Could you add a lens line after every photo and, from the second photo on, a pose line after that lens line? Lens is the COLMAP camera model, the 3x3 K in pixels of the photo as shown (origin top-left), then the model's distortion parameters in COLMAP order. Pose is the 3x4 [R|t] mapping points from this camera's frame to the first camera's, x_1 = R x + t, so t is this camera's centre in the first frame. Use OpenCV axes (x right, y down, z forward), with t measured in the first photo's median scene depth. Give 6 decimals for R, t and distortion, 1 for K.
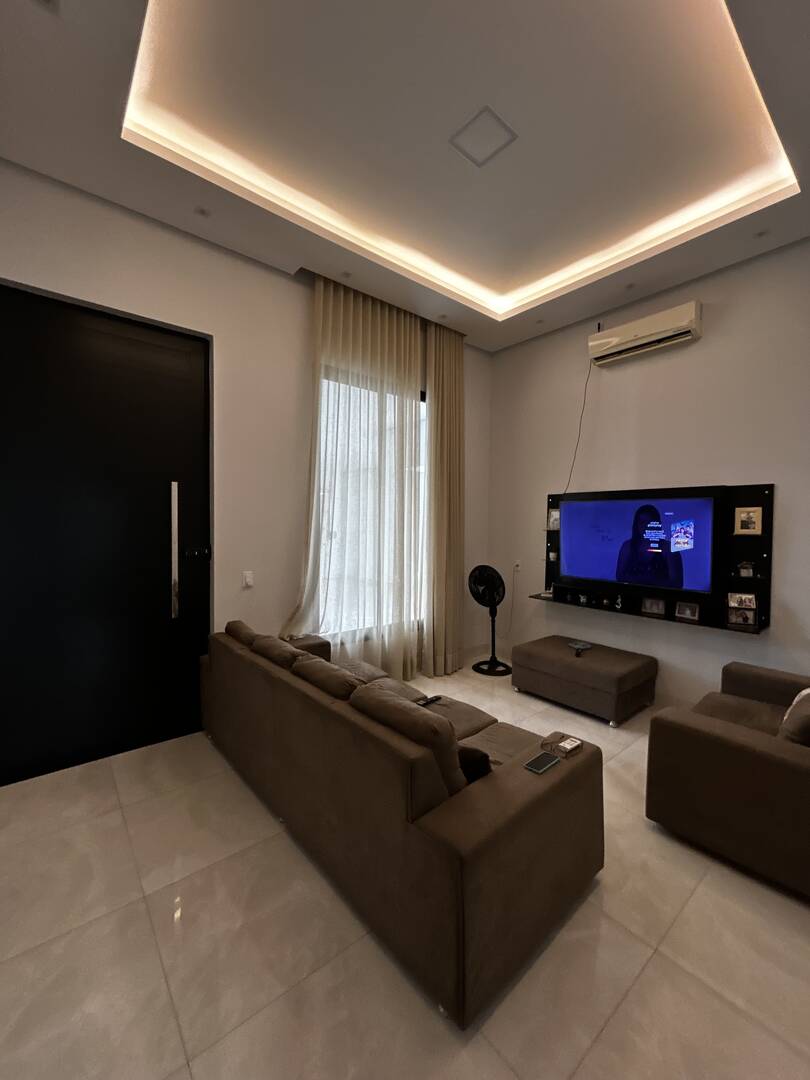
lens RADIAL K [[434.0, 0, 405.1], [0, 434.0, 536.2], [0, 0, 1]] dist [-0.000391, 0.000108]
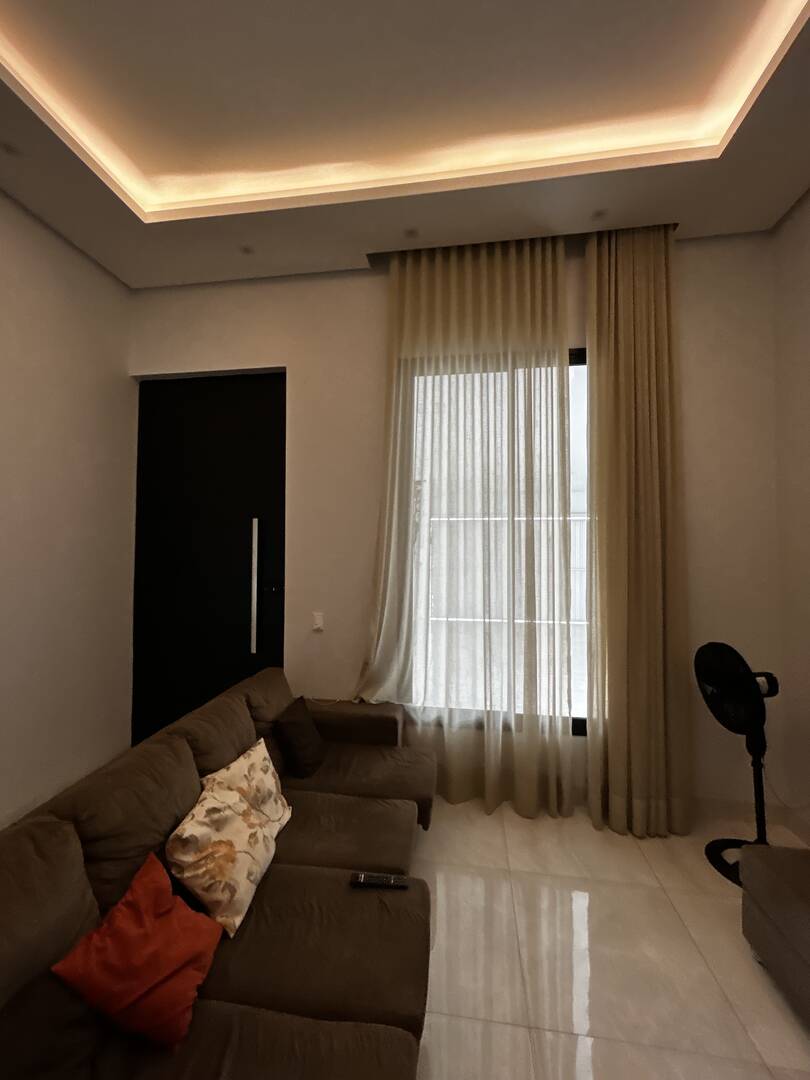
lens RADIAL K [[434.0, 0, 405.1], [0, 434.0, 536.2], [0, 0, 1]] dist [-0.000391, 0.000108]
pose [[0.670527, -0.021460, -0.741574, 0.363649], [-0.022336, 0.998544, -0.049093, -0.031588], [0.741549, 0.049482, 0.669072, 0.450660]]
